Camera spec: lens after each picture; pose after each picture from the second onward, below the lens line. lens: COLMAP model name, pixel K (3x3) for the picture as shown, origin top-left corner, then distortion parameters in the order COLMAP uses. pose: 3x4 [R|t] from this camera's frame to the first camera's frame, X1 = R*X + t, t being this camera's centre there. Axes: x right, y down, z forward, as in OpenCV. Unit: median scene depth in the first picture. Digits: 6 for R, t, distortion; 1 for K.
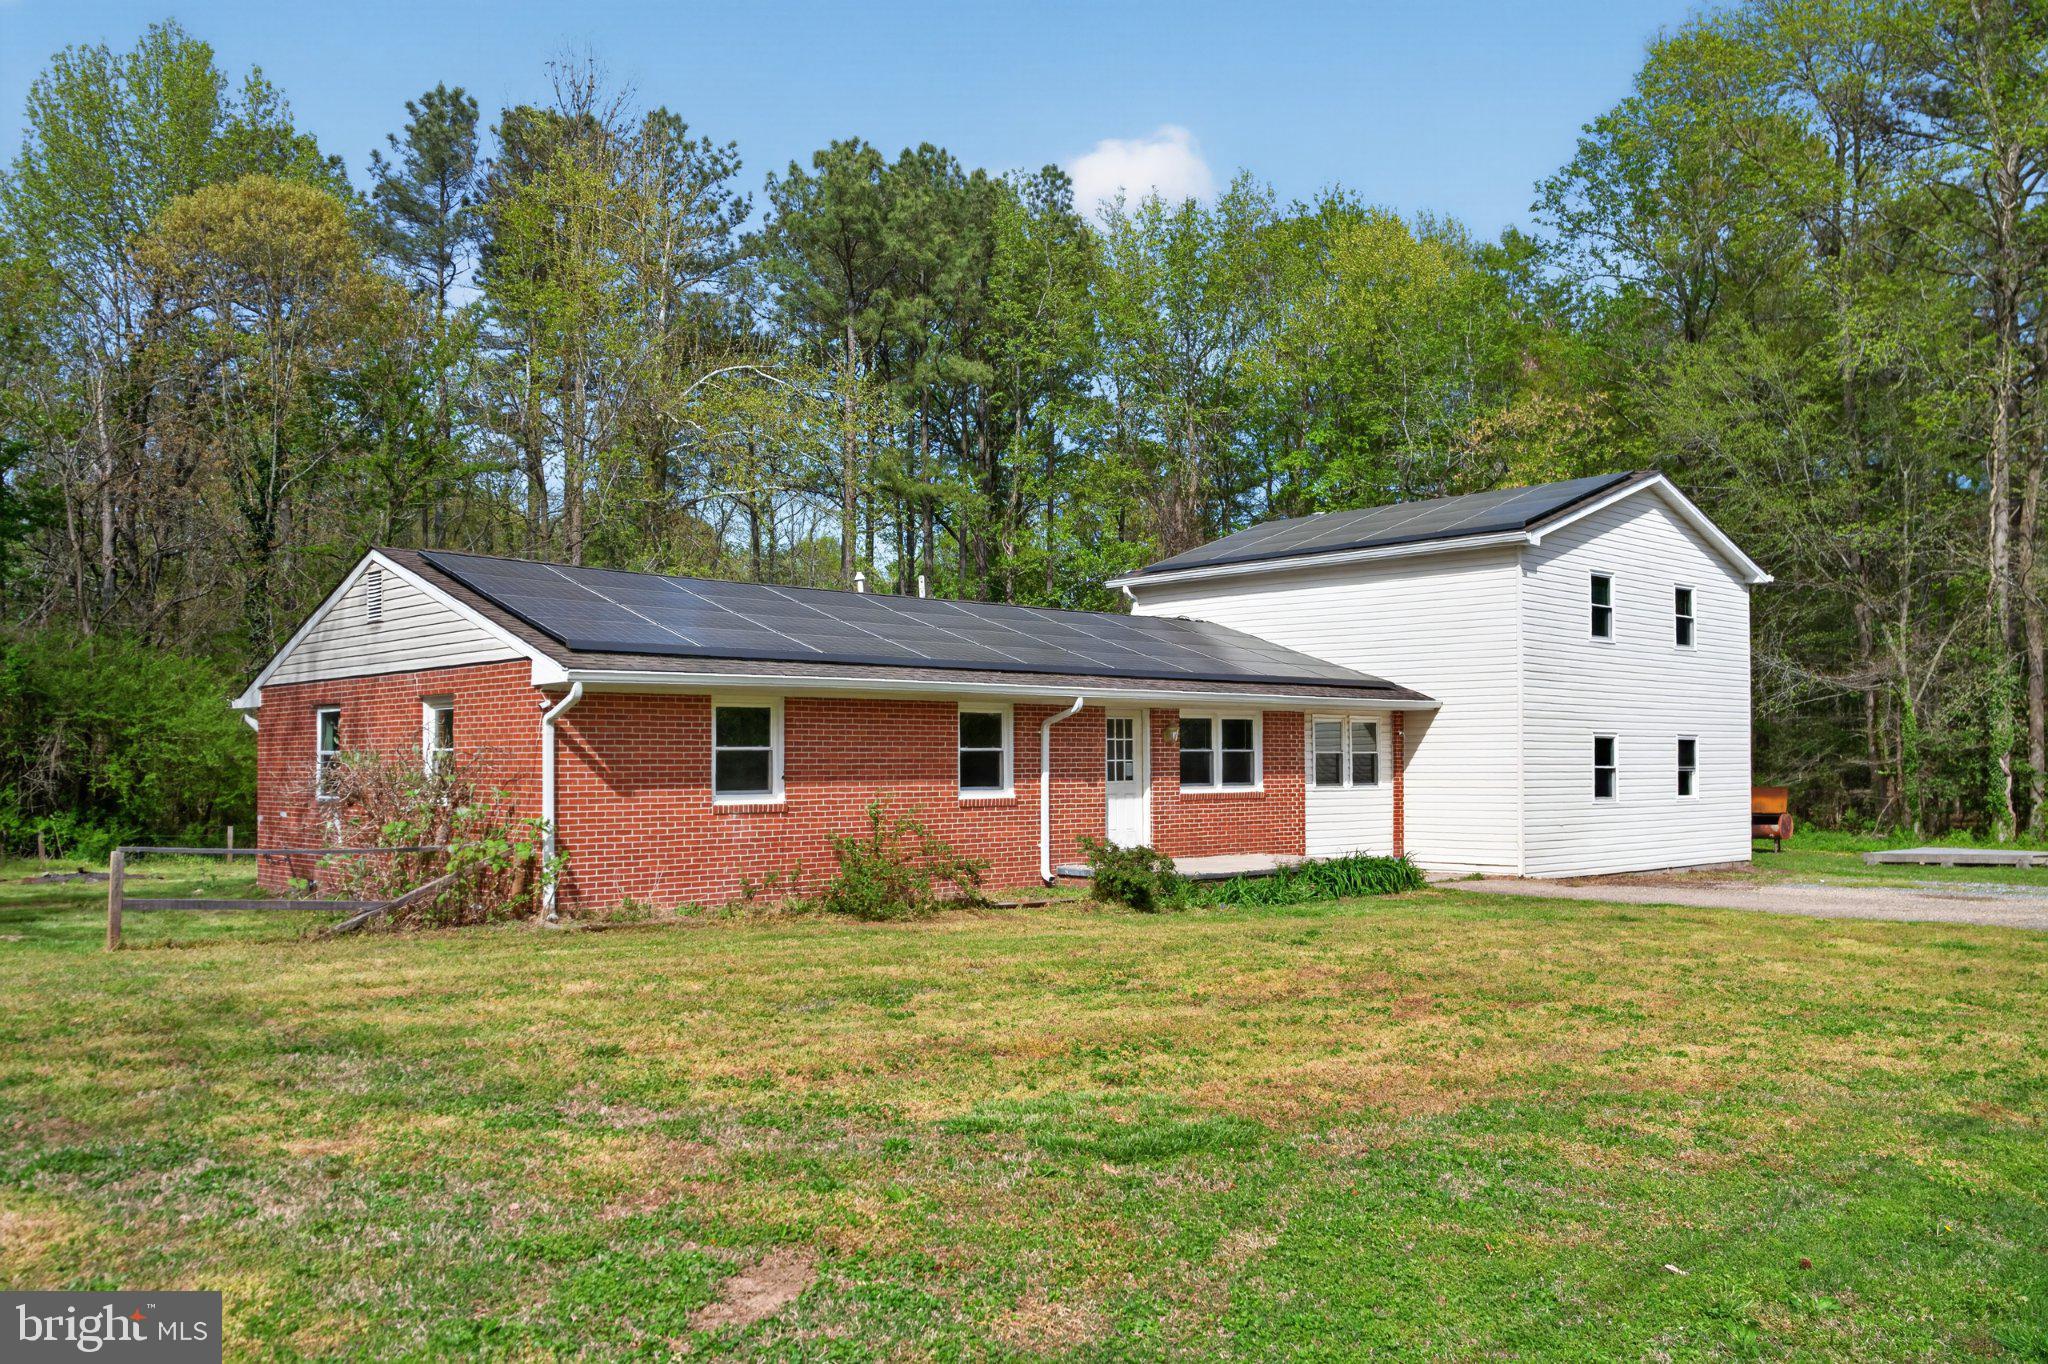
lens RADIAL K [[1607.4, 0, 1022.1], [0, 1607.4, 686.2], [0, 0, 1]] dist [0.010310, -0.007177]
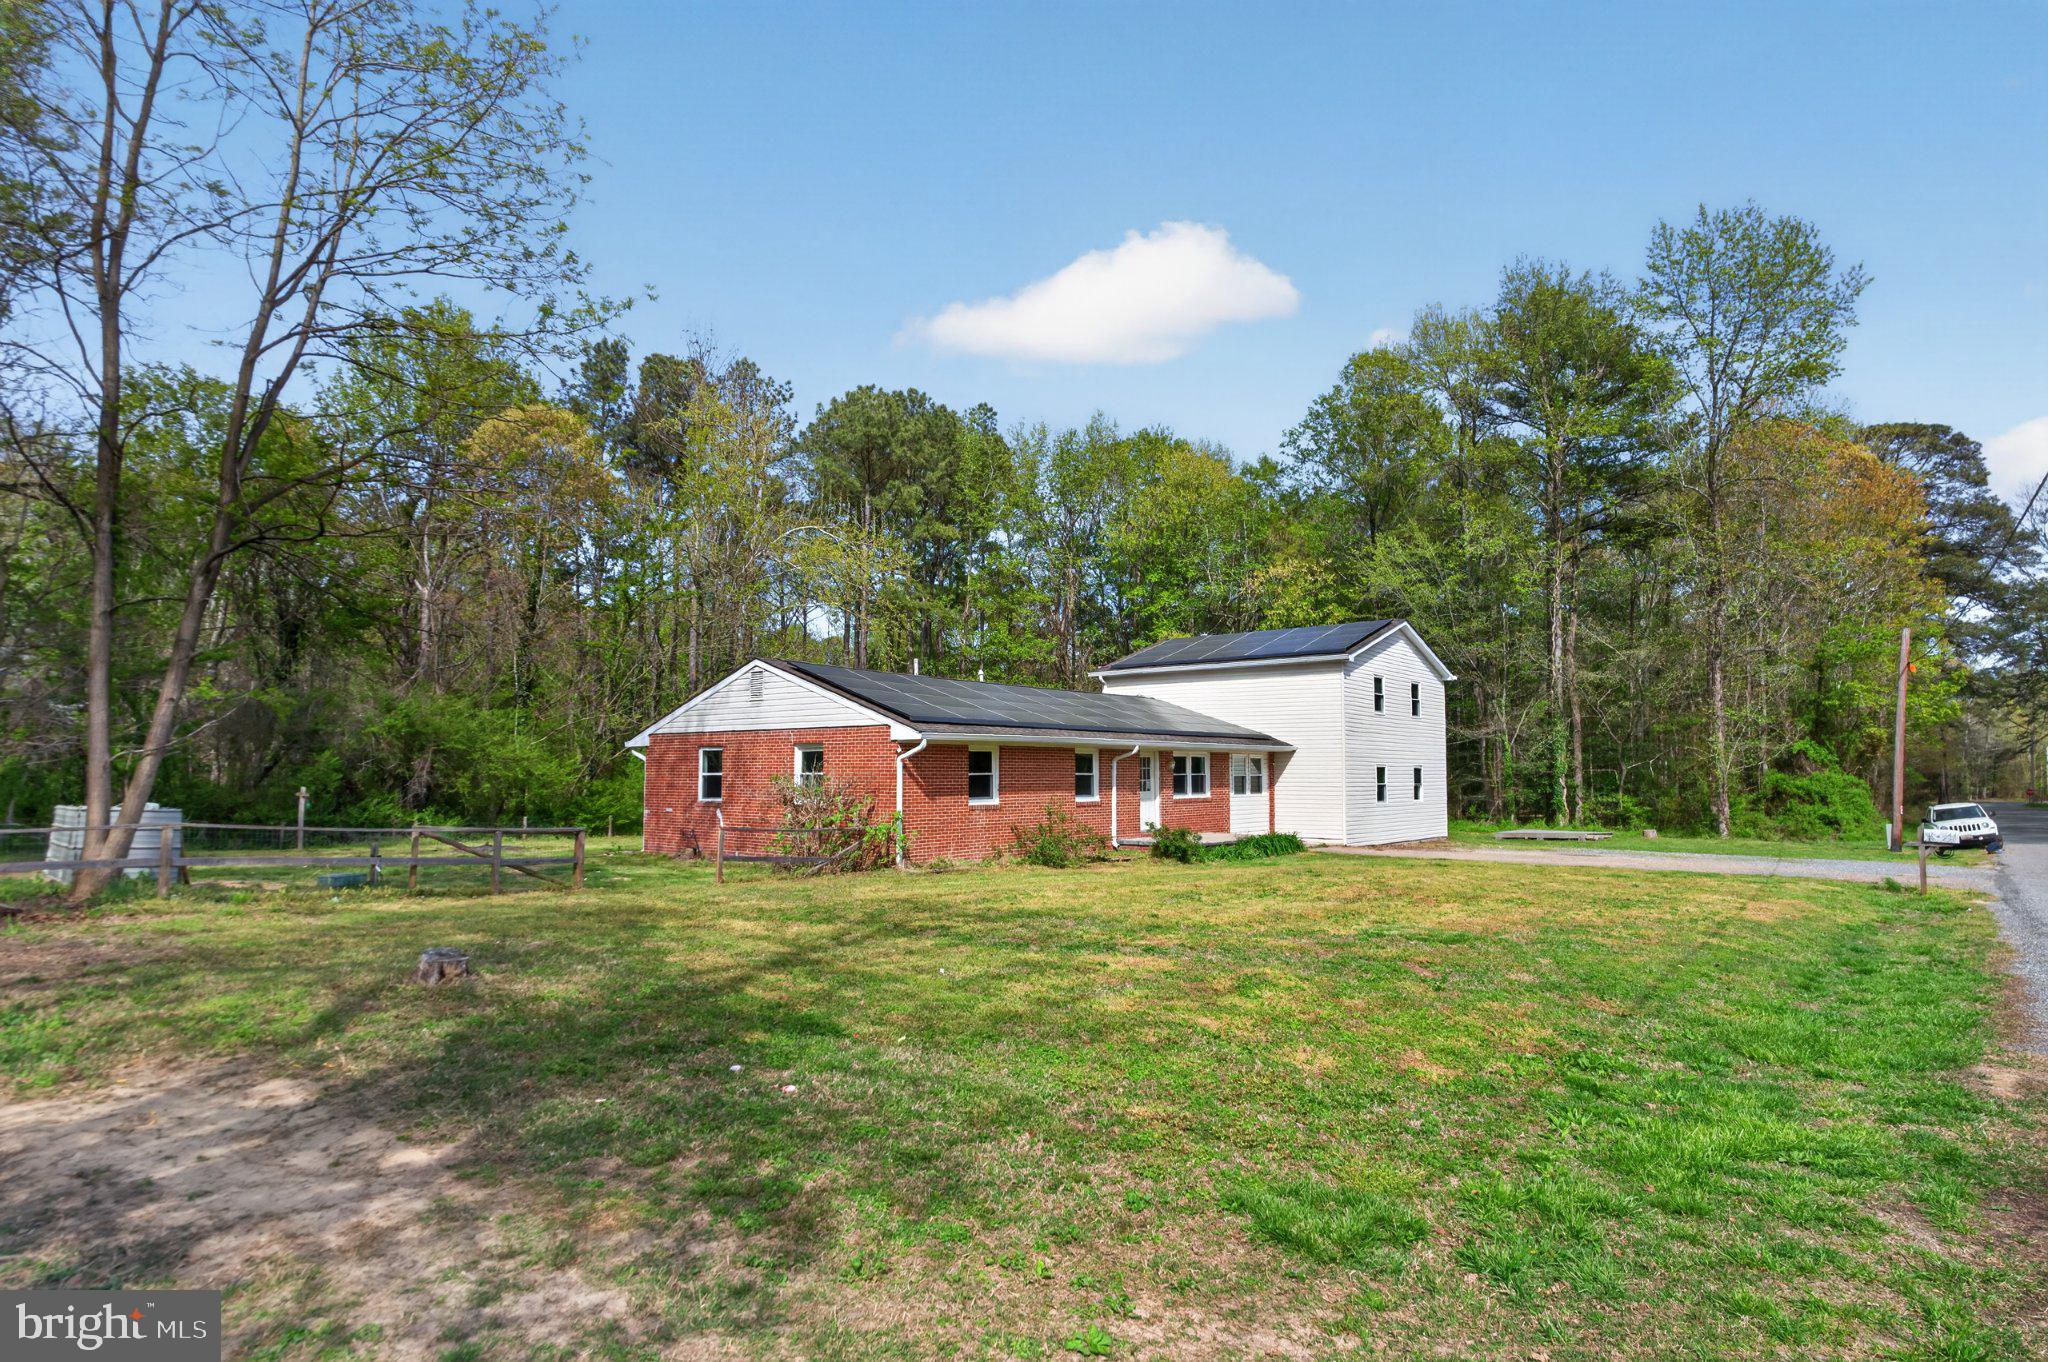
lens RADIAL K [[1074.4, 0, 1022.7], [0, 1074.4, 676.7], [0, 0, 1]] dist [0.001352, -0.002066]
pose [[0.992547, 0.016120, 0.120789, -0.145427], [-0.010910, 0.998986, -0.043673, -0.010074], [-0.121370, 0.042030, 0.991717, -0.117411]]
